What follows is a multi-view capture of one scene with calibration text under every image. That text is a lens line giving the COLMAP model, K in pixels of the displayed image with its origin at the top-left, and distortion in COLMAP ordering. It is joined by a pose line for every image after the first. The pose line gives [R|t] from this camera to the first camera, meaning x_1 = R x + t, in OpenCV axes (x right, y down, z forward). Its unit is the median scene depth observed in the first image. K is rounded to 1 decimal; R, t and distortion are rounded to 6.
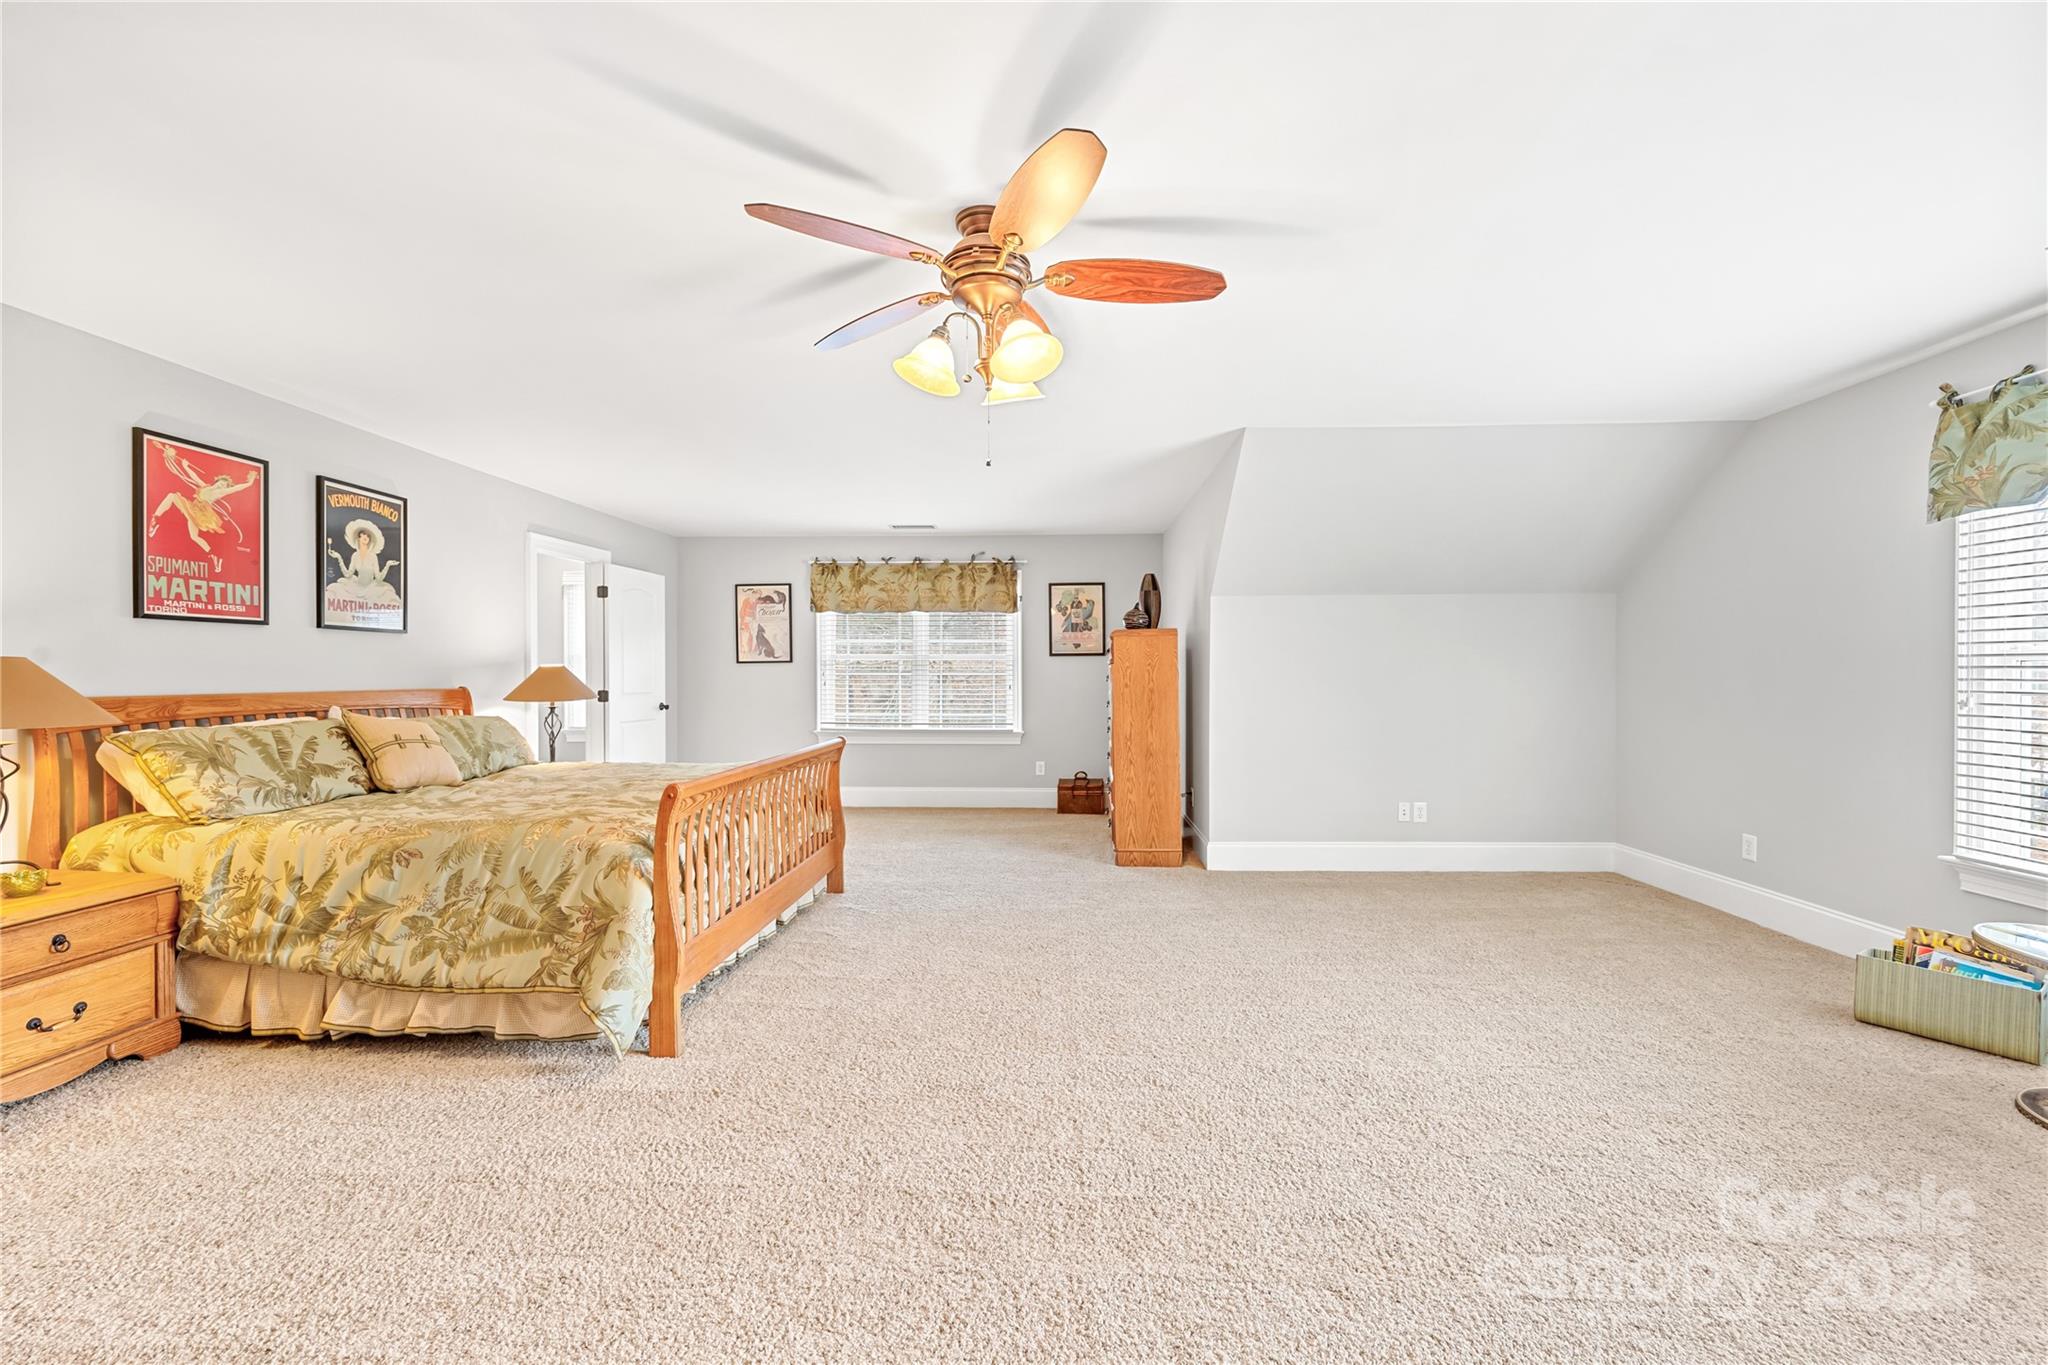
lens RADIAL K [[828.2, 0, 1026.5], [0, 828.2, 674.4], [0, 0, 1]] dist [0.001654, 0.000652]
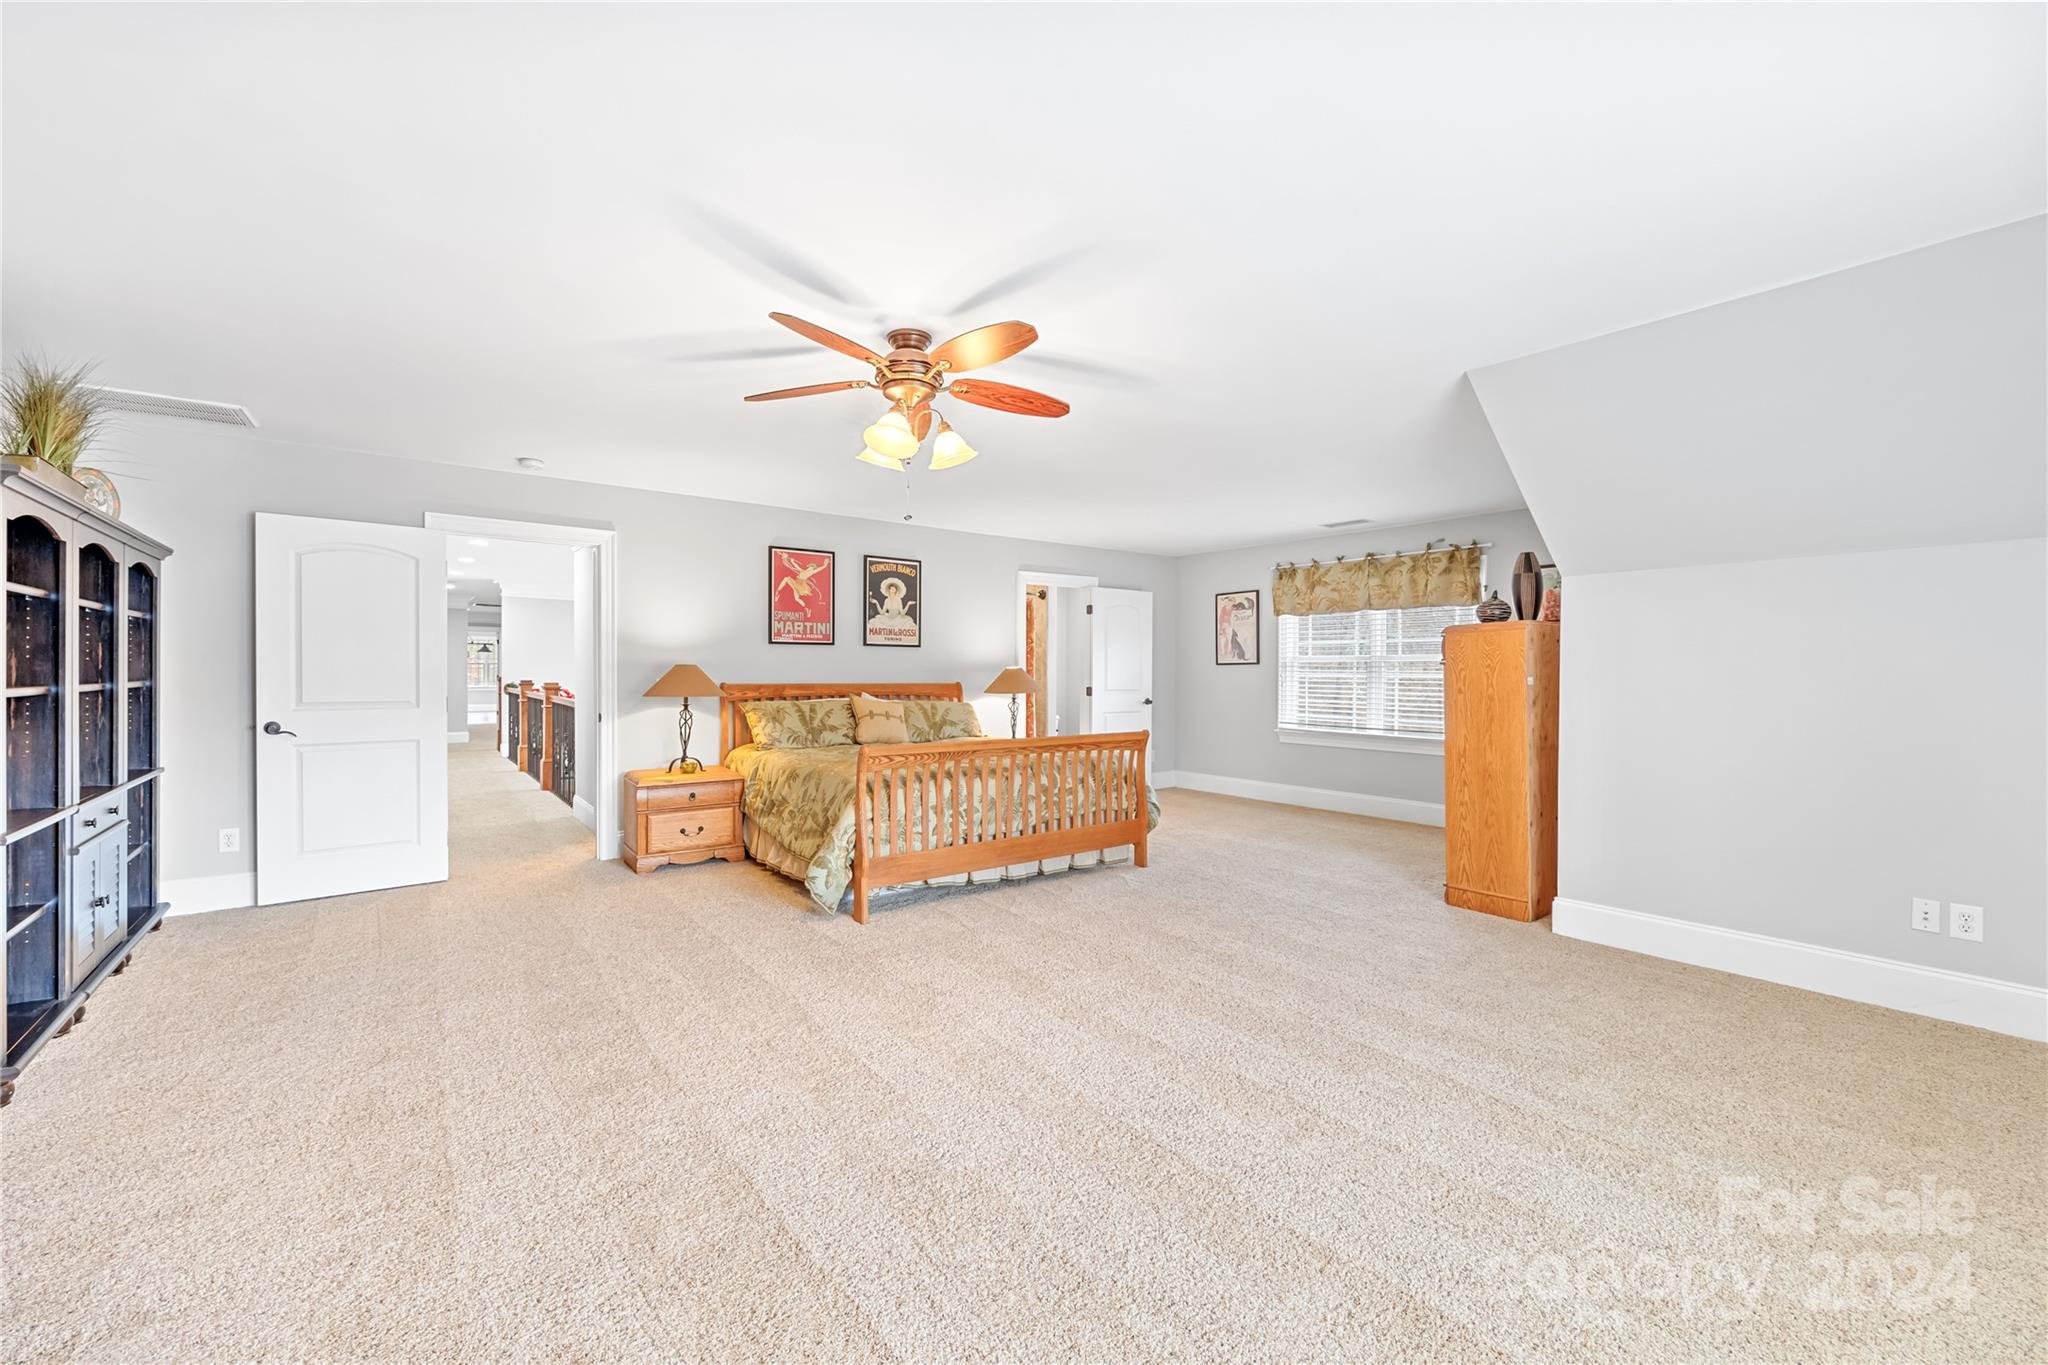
lens RADIAL K [[828.2, 0, 1022.1], [0, 828.2, 673.9], [0, 0, 1]] dist [0.001654, 0.000652]
pose [[0.643069, 0.005406, -0.765790, 0.638842], [-0.006391, 0.999978, 0.001692, -0.003542], [0.765782, 0.003806, 0.643089, 0.164067]]
